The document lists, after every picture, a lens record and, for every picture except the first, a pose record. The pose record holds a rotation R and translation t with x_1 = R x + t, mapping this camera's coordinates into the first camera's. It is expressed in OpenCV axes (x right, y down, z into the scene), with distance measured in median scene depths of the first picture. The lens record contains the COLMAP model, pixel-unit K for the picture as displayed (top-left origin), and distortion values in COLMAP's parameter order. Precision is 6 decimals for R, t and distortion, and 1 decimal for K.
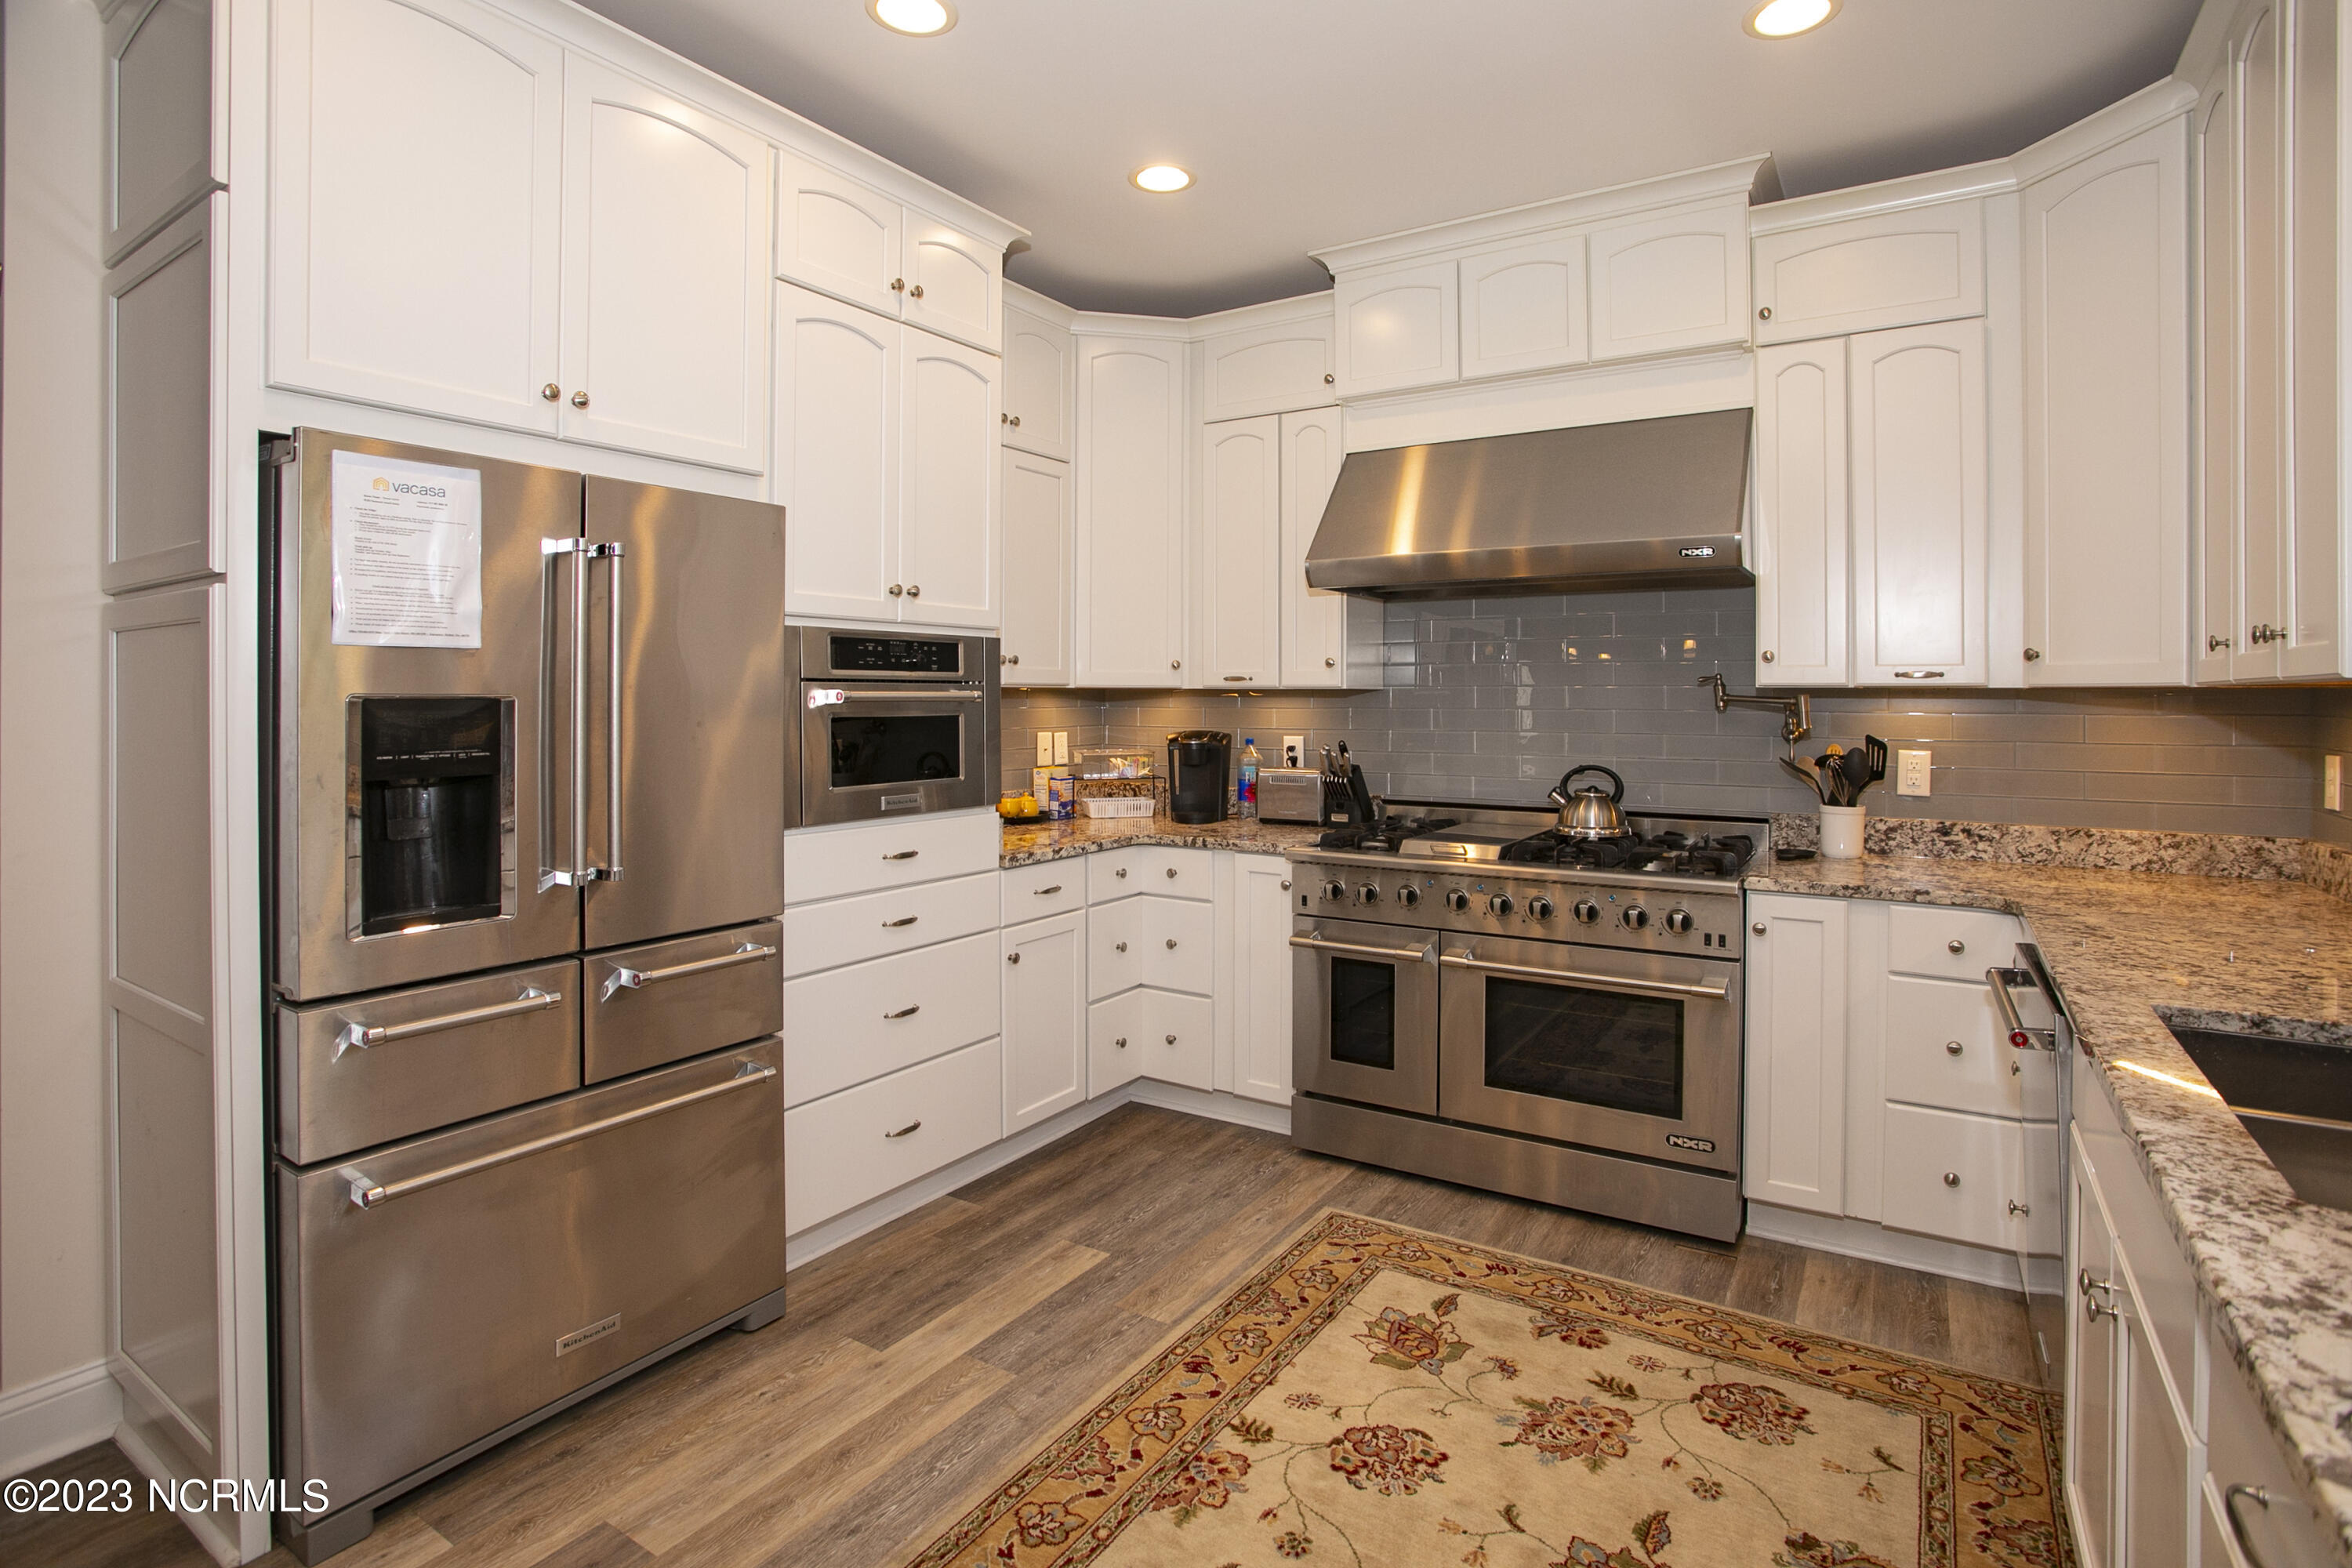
lens RADIAL K [[1149.1, 0, 1184.6], [0, 1149.1, 708.1], [0, 0, 1]] dist [-0.092942, 0.039408]
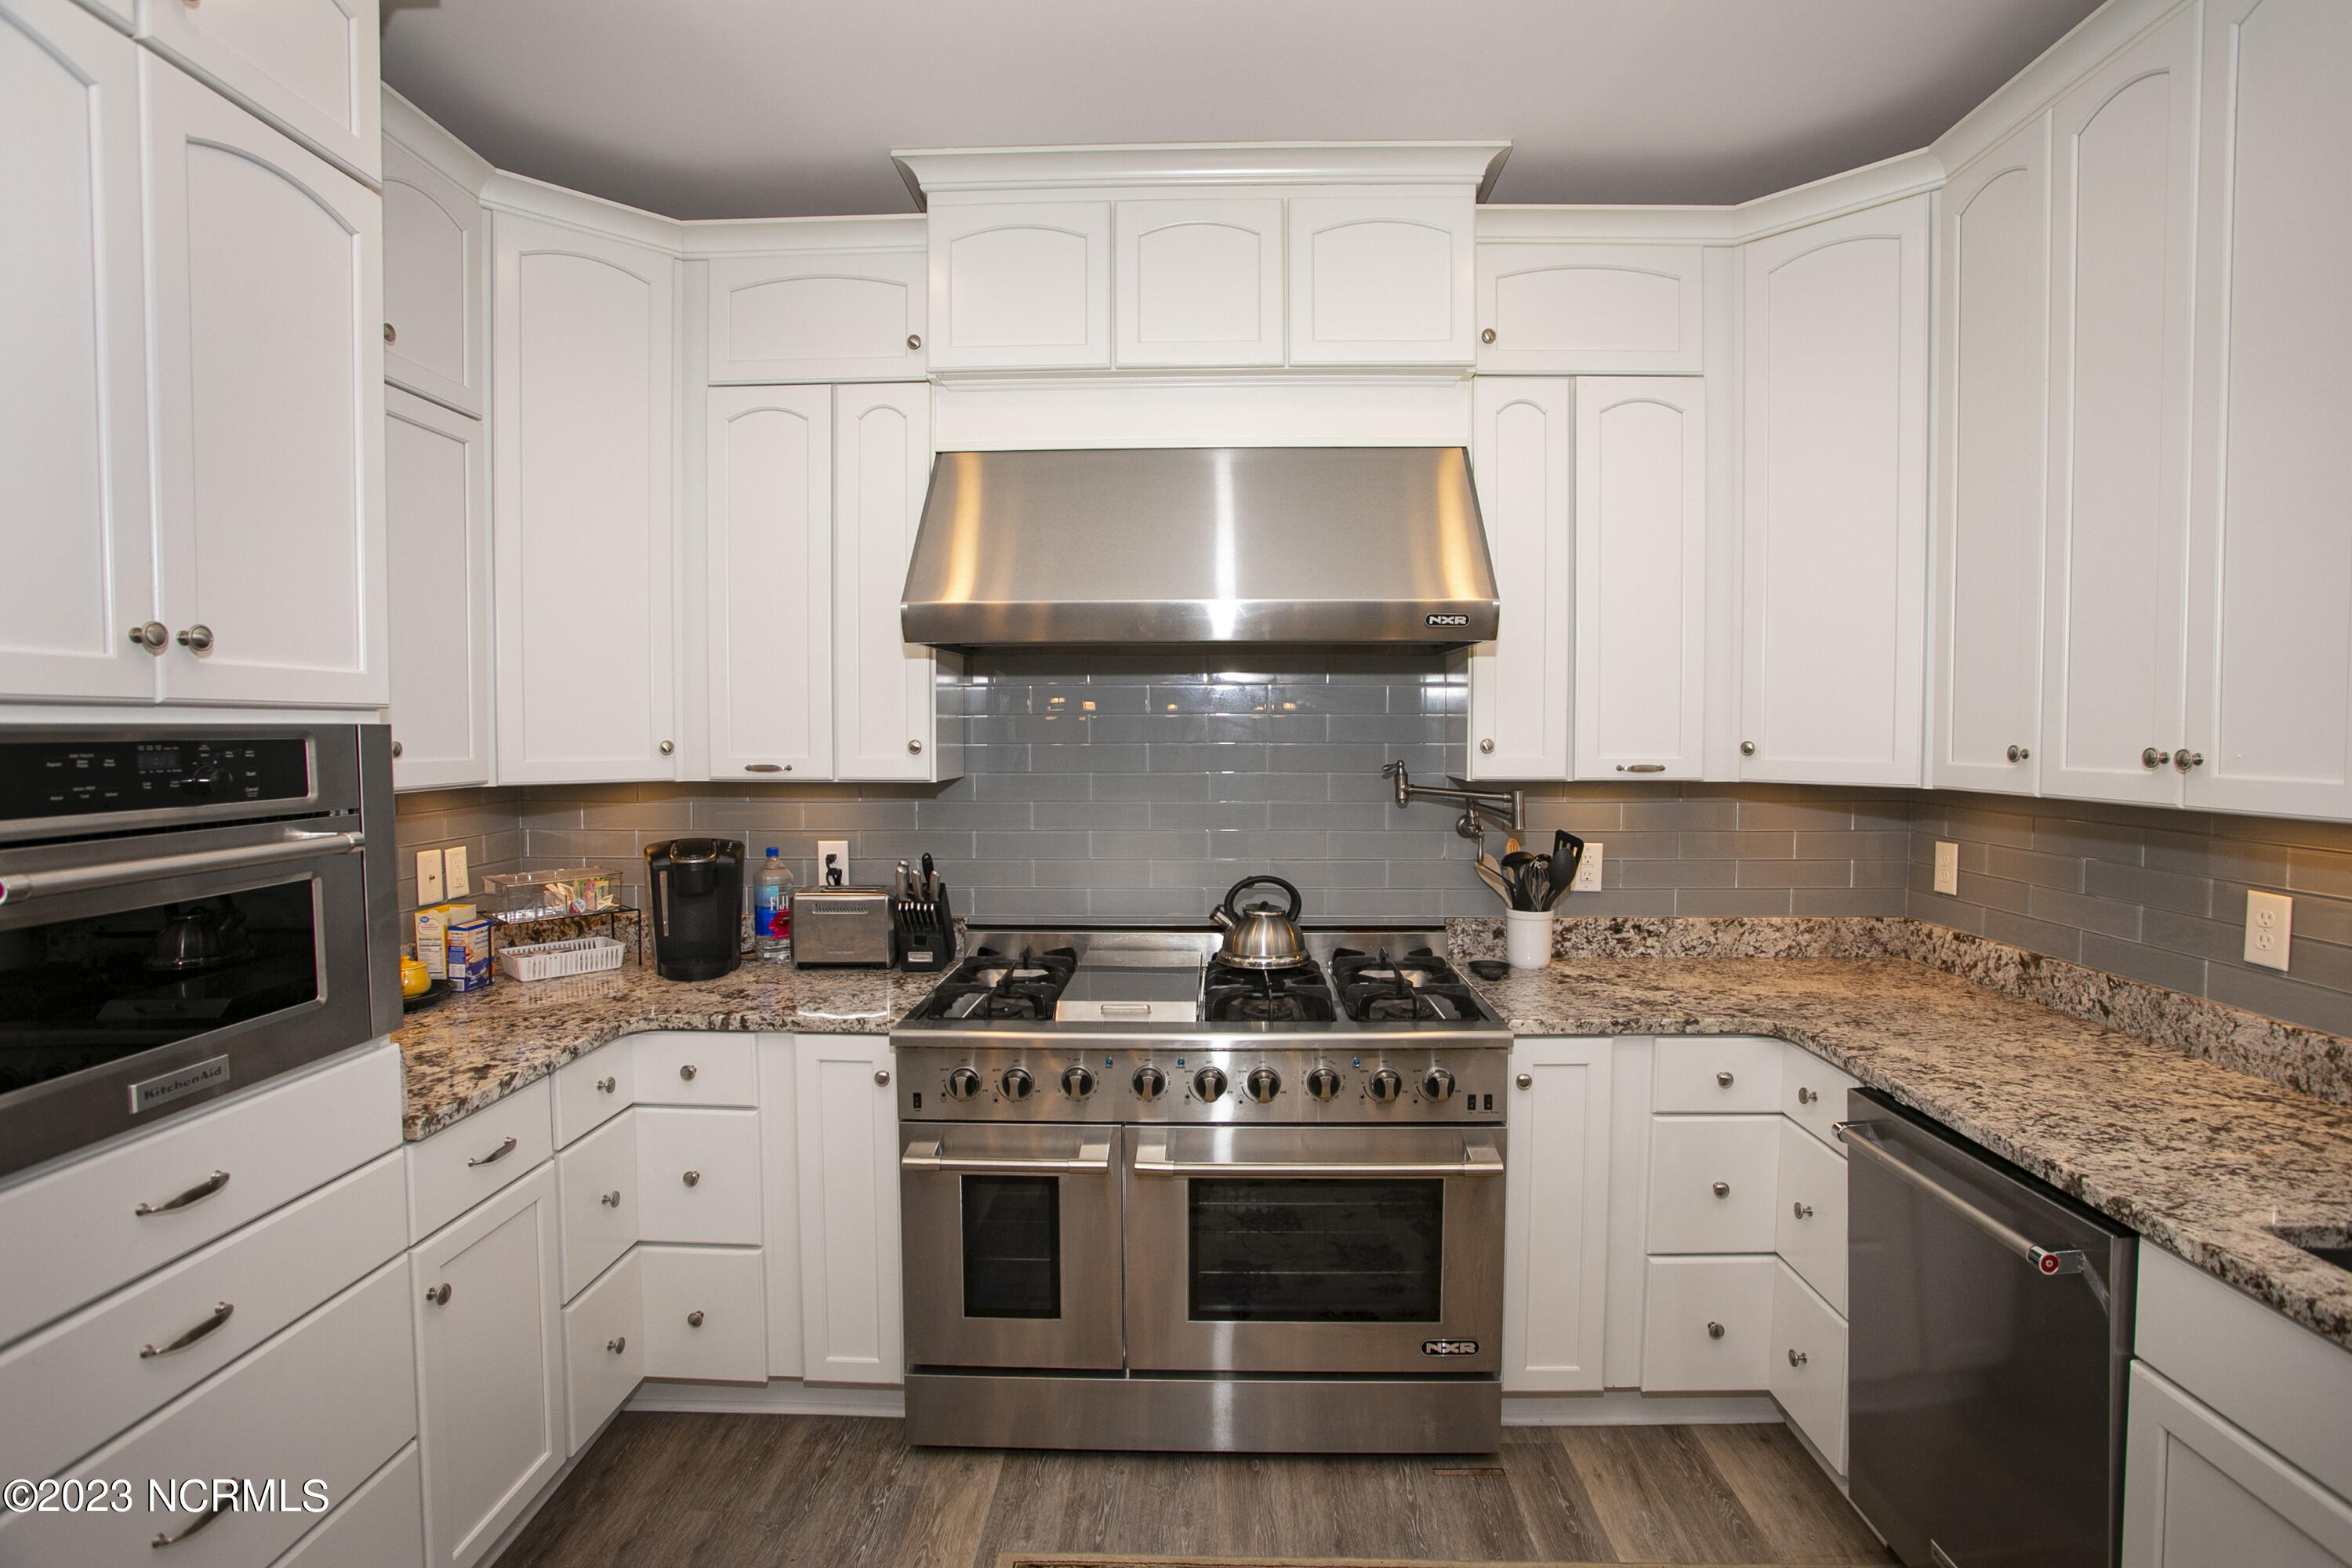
lens RADIAL K [[1155.3, 0, 1190.8], [0, 1155.3, 776.5], [0, 0, 1]] dist [-0.089000, 0.042608]
pose [[0.853994, -0.025890, 0.519638, -0.118072], [0.008151, 0.999304, 0.036394, -0.055179], [-0.520219, -0.026845, 0.853611, 0.370461]]
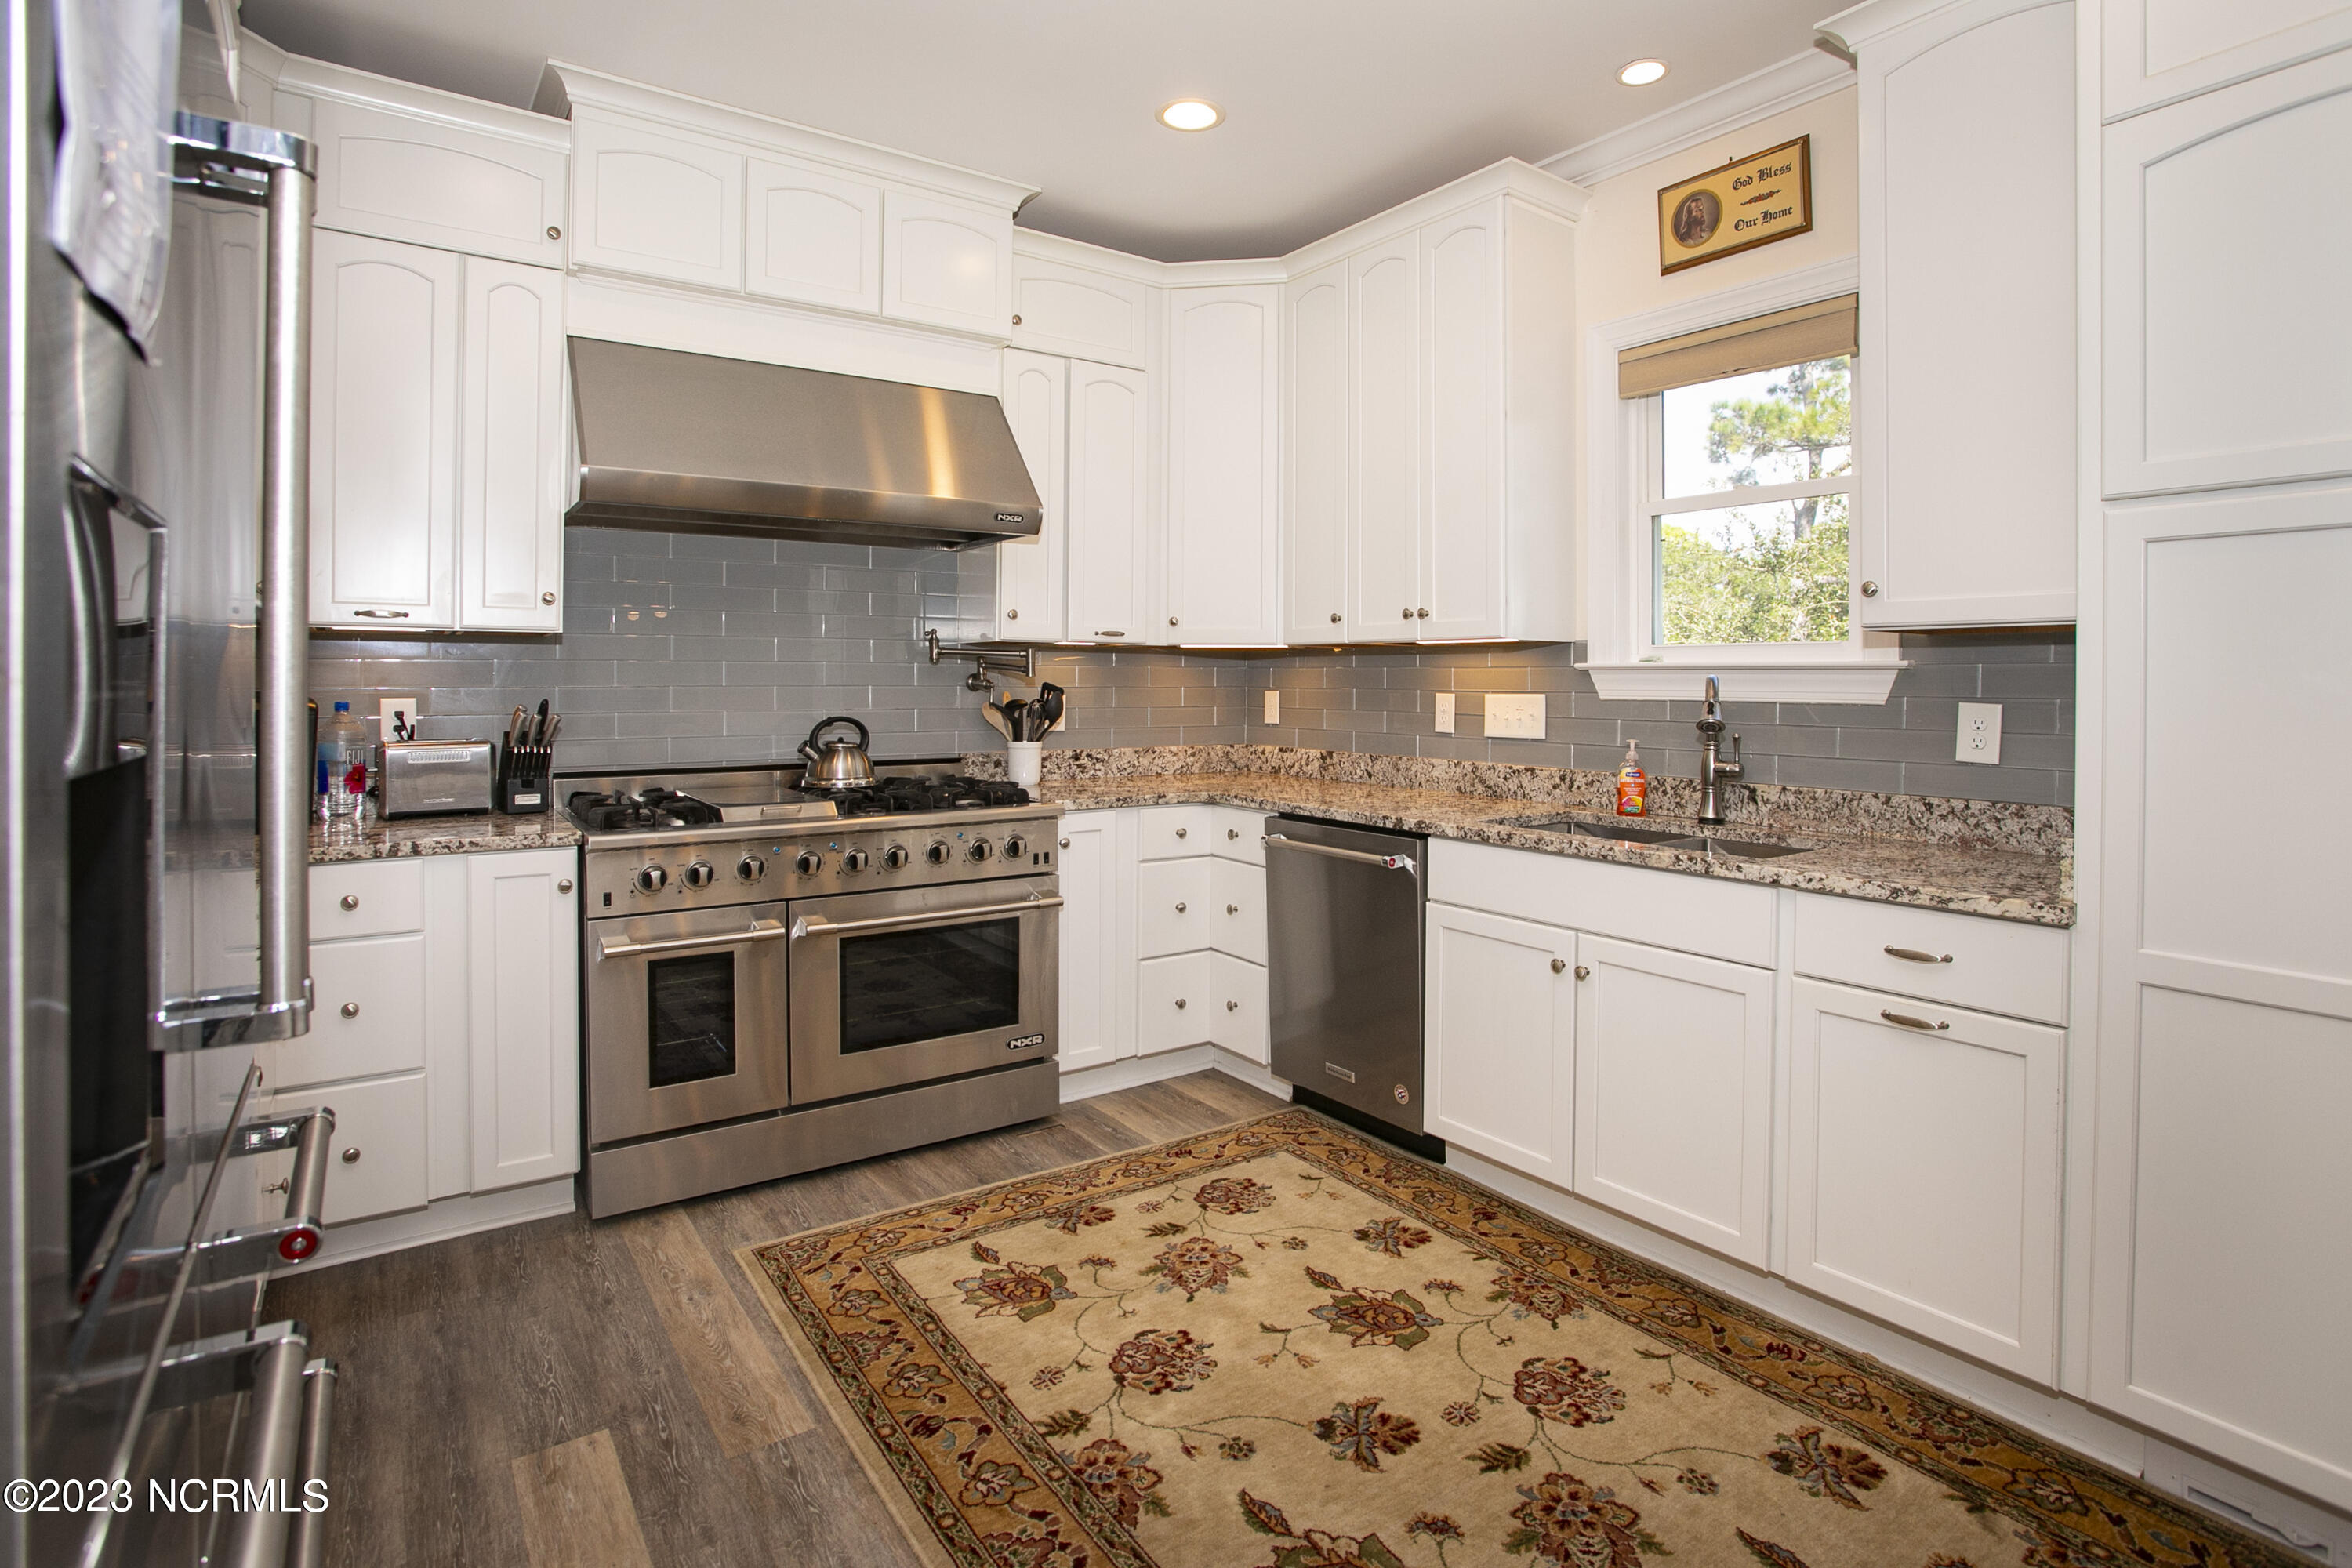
lens RADIAL K [[1165.7, 0, 1177.0], [0, 1165.7, 695.1], [0, 0, 1]] dist [-0.041182, 0.000949]
pose [[0.381843, -0.012315, 0.924145, -0.526193], [0.006388, 0.999923, 0.010686, 0.024999], [-0.924205, 0.001823, 0.381892, 0.374159]]
